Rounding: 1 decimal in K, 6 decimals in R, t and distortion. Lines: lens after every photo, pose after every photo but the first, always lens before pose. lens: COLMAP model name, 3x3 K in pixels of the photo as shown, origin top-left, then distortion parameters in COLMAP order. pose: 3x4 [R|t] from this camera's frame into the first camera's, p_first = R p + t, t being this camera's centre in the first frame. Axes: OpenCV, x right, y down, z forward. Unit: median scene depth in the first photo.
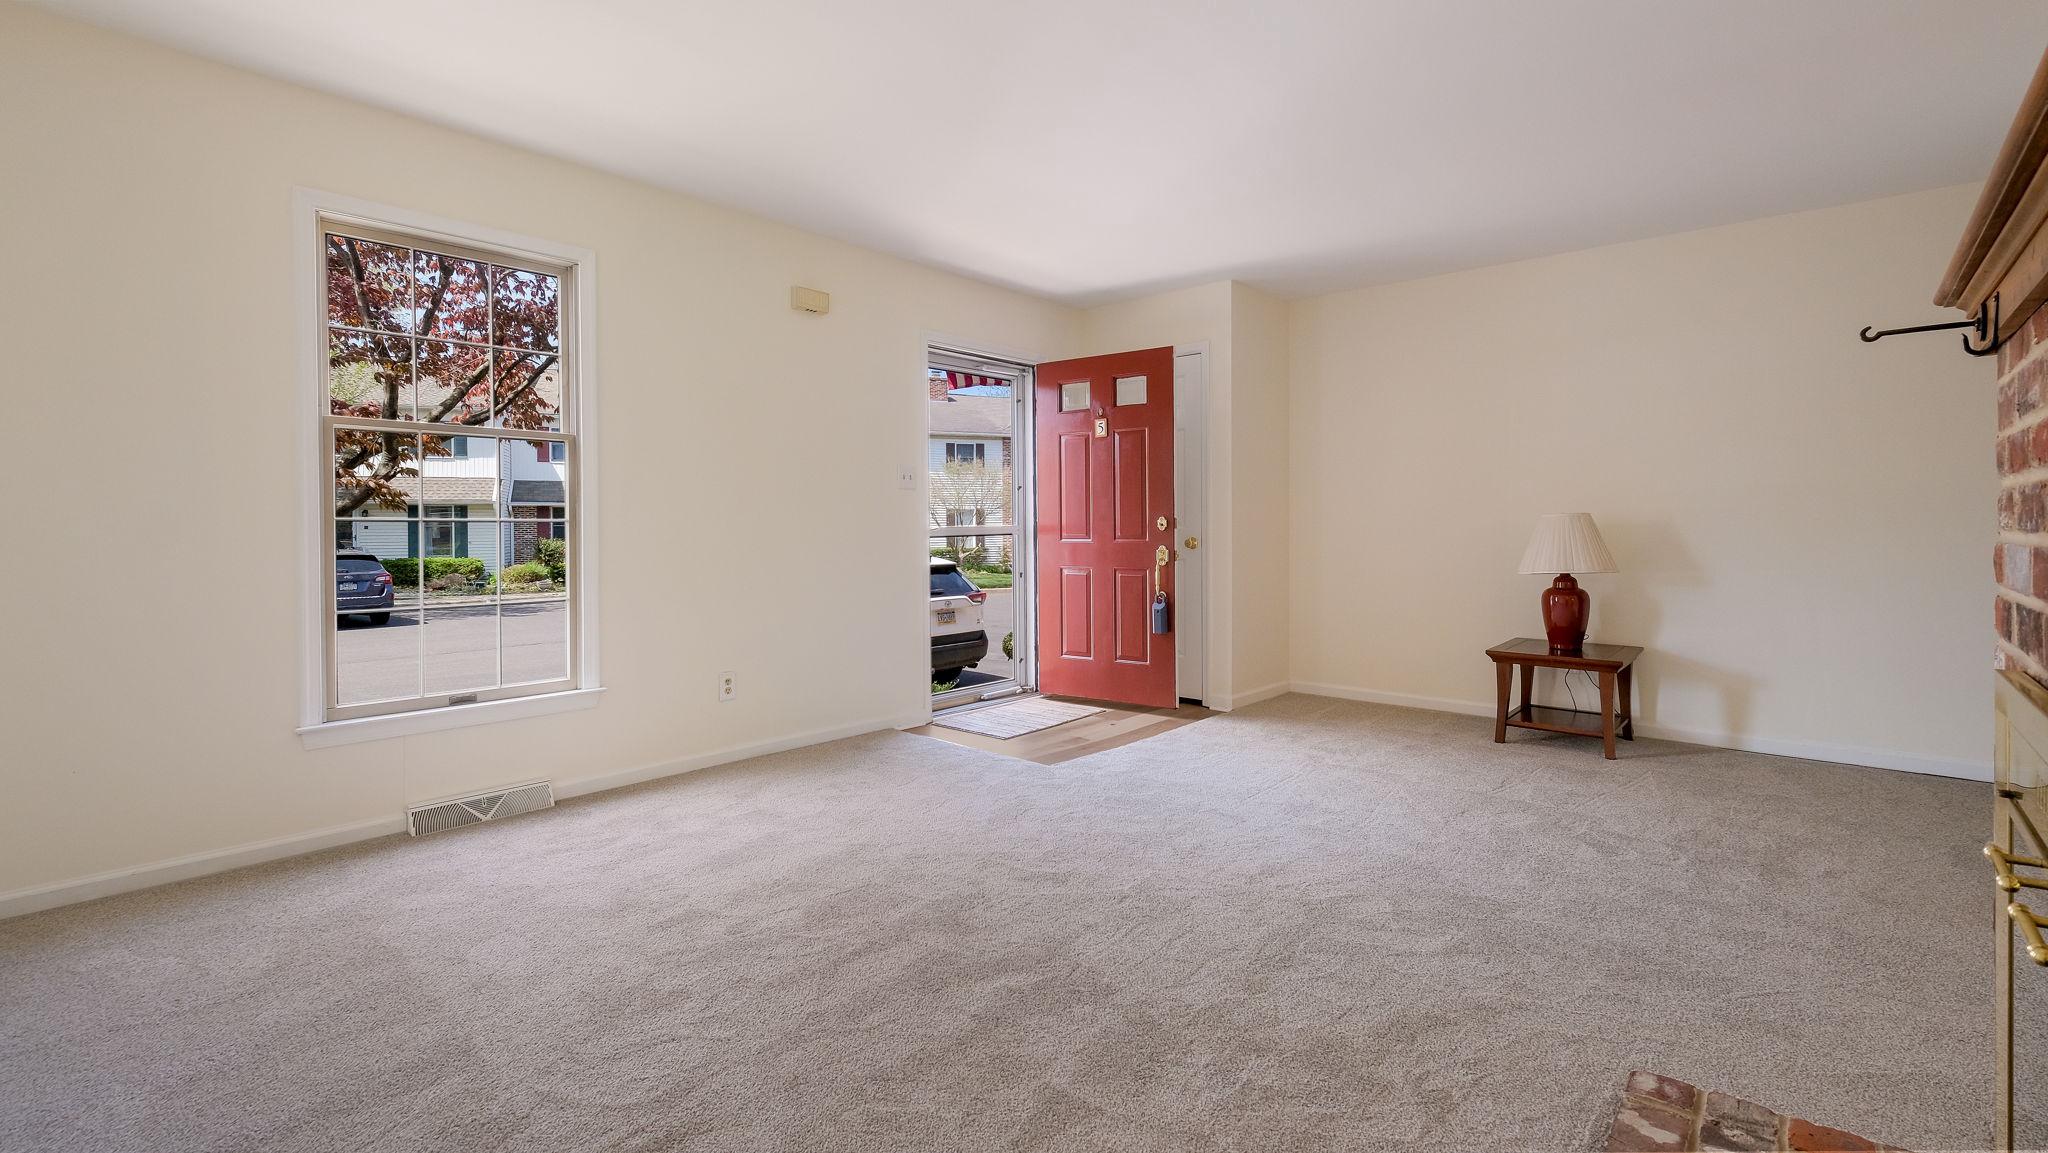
lens RADIAL K [[911.2, 0, 1015.9], [0, 911.2, 567.8], [0, 0, 1]] dist [0.001801, 0.000919]
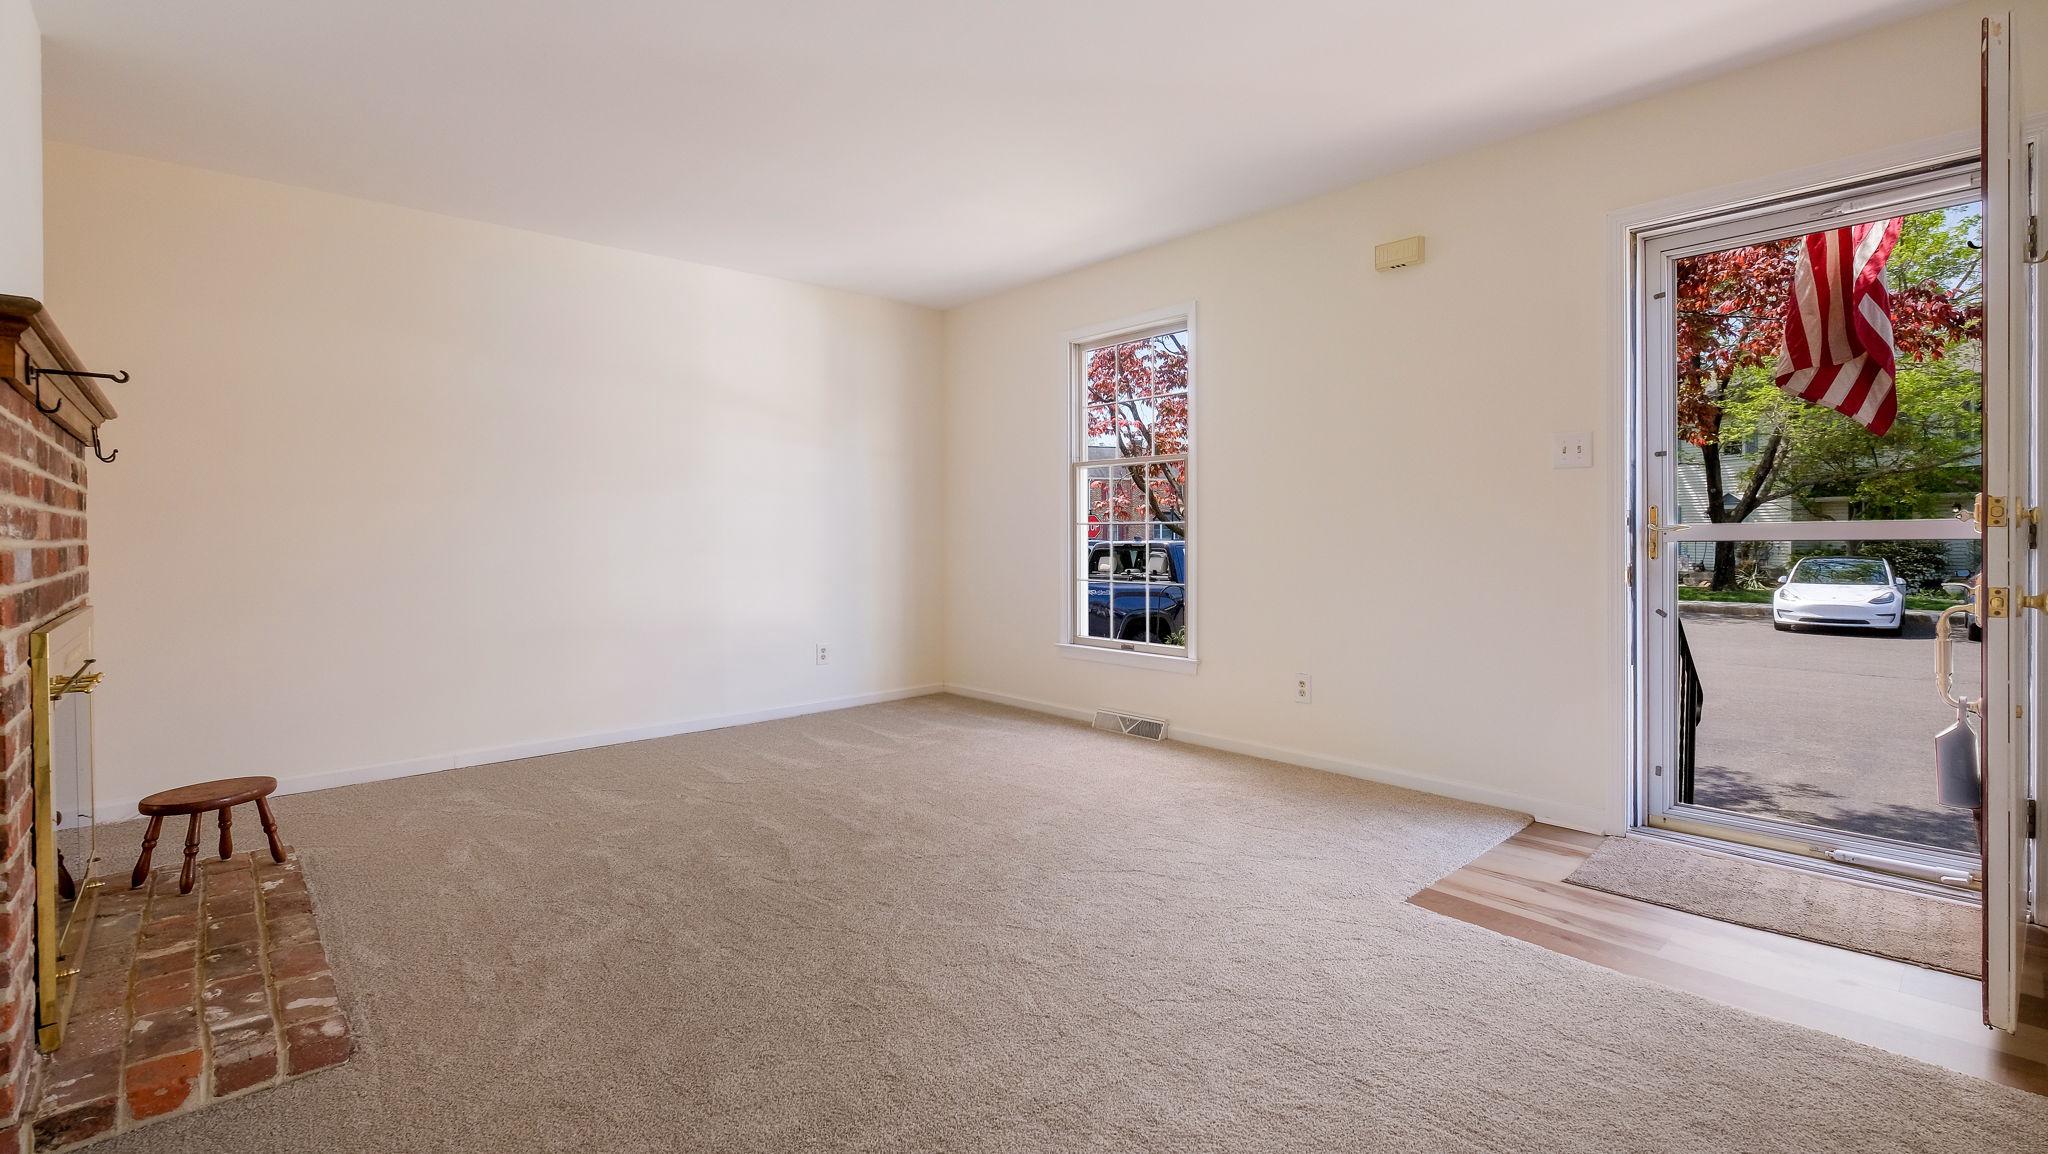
lens RADIAL K [[911.2, 0, 1015.9], [0, 911.2, 568.3], [0, 0, 1]] dist [0.001801, 0.000919]
pose [[-0.111557, 0.044463, -0.992763, 0.693449], [-0.033369, 0.998268, 0.048459, -0.037424], [0.993198, 0.038533, -0.109881, 0.795693]]
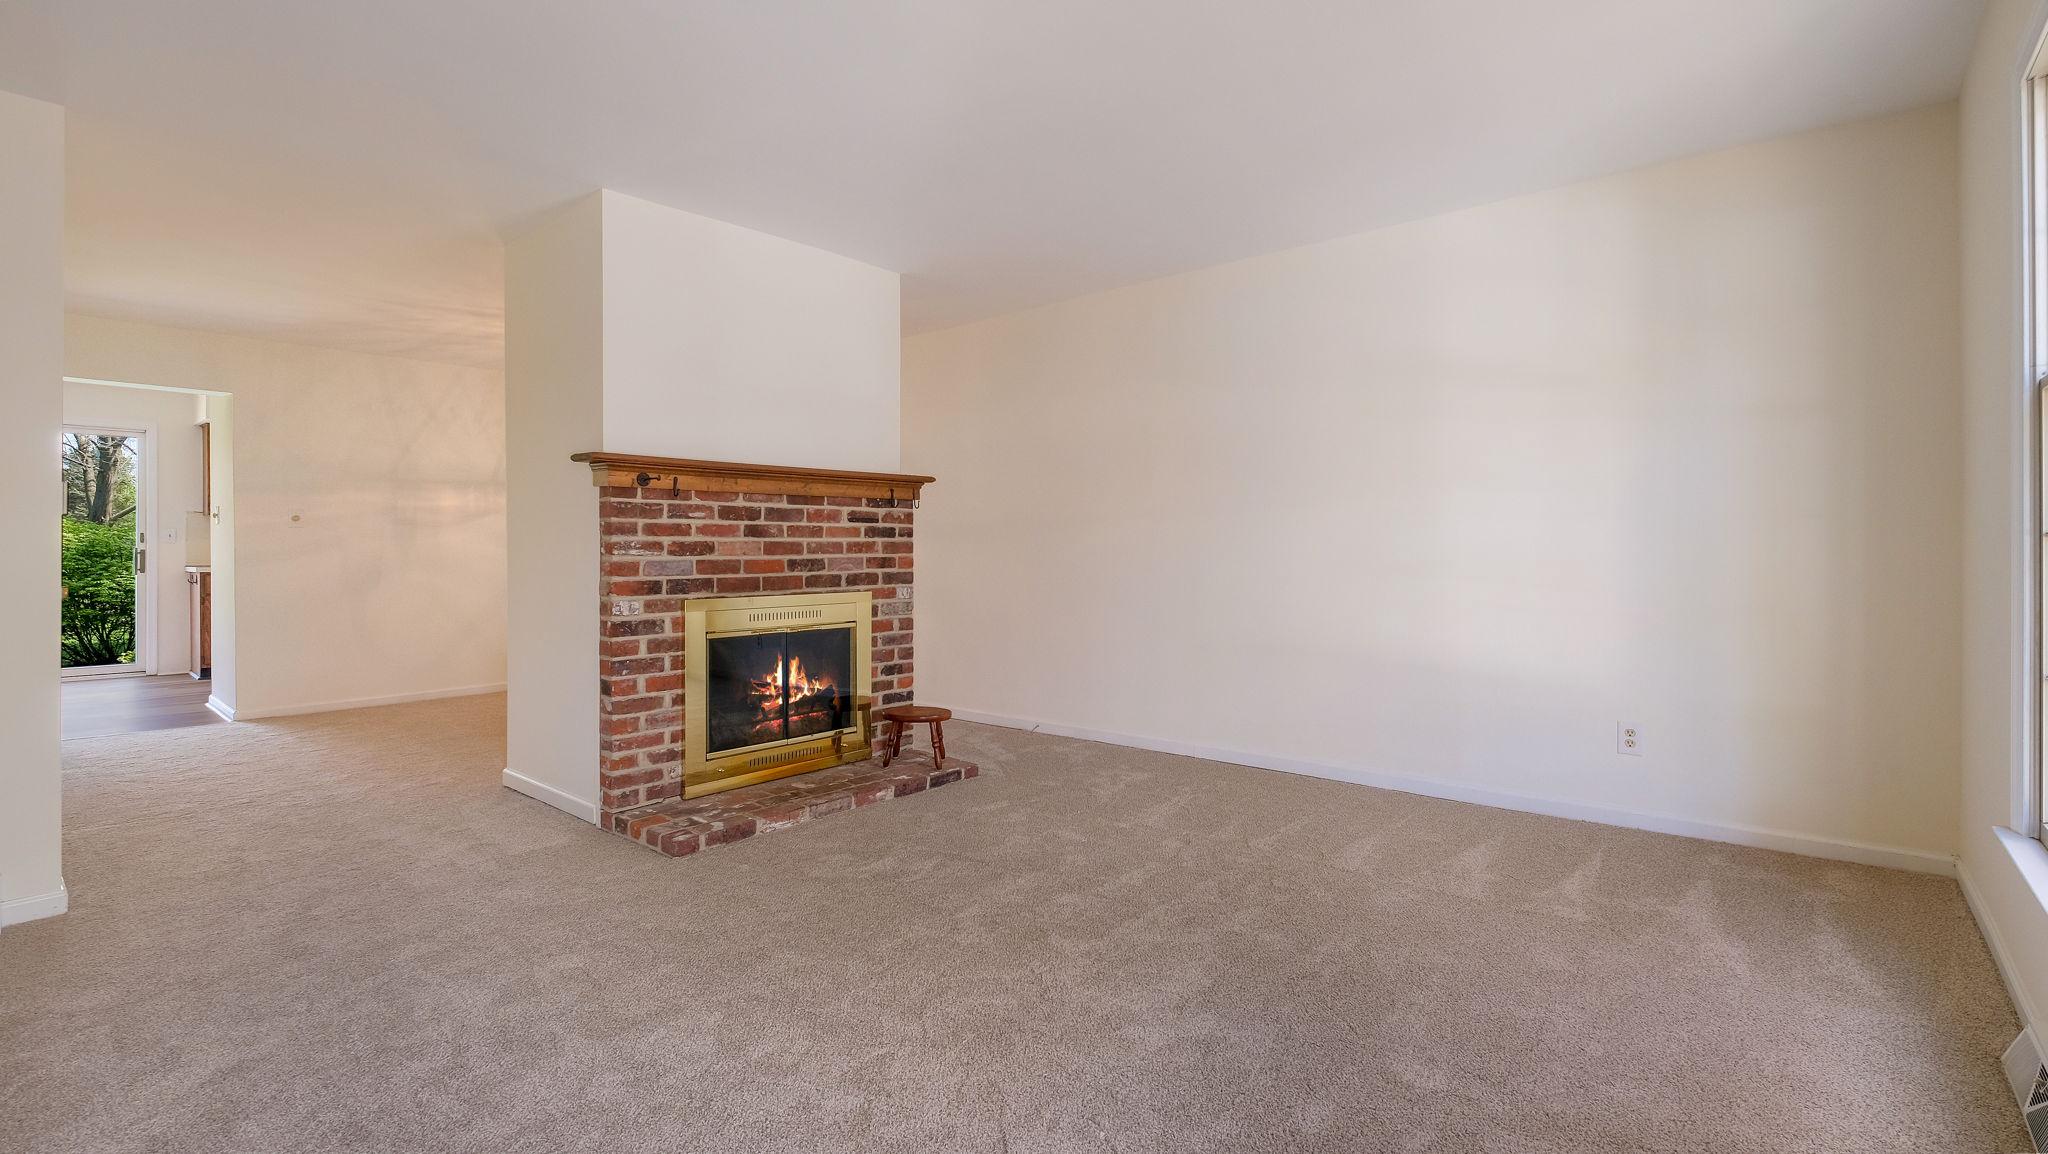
lens RADIAL K [[919.2, 0, 1031.1], [0, 919.2, 555.3], [0, 0, 1]] dist [-0.002960, -0.000549]
pose [[-0.999625, 0.008841, -0.025917, -0.009852], [0.007470, 0.998592, 0.052526, -0.060651], [0.026345, 0.052313, -0.998283, 1.216312]]
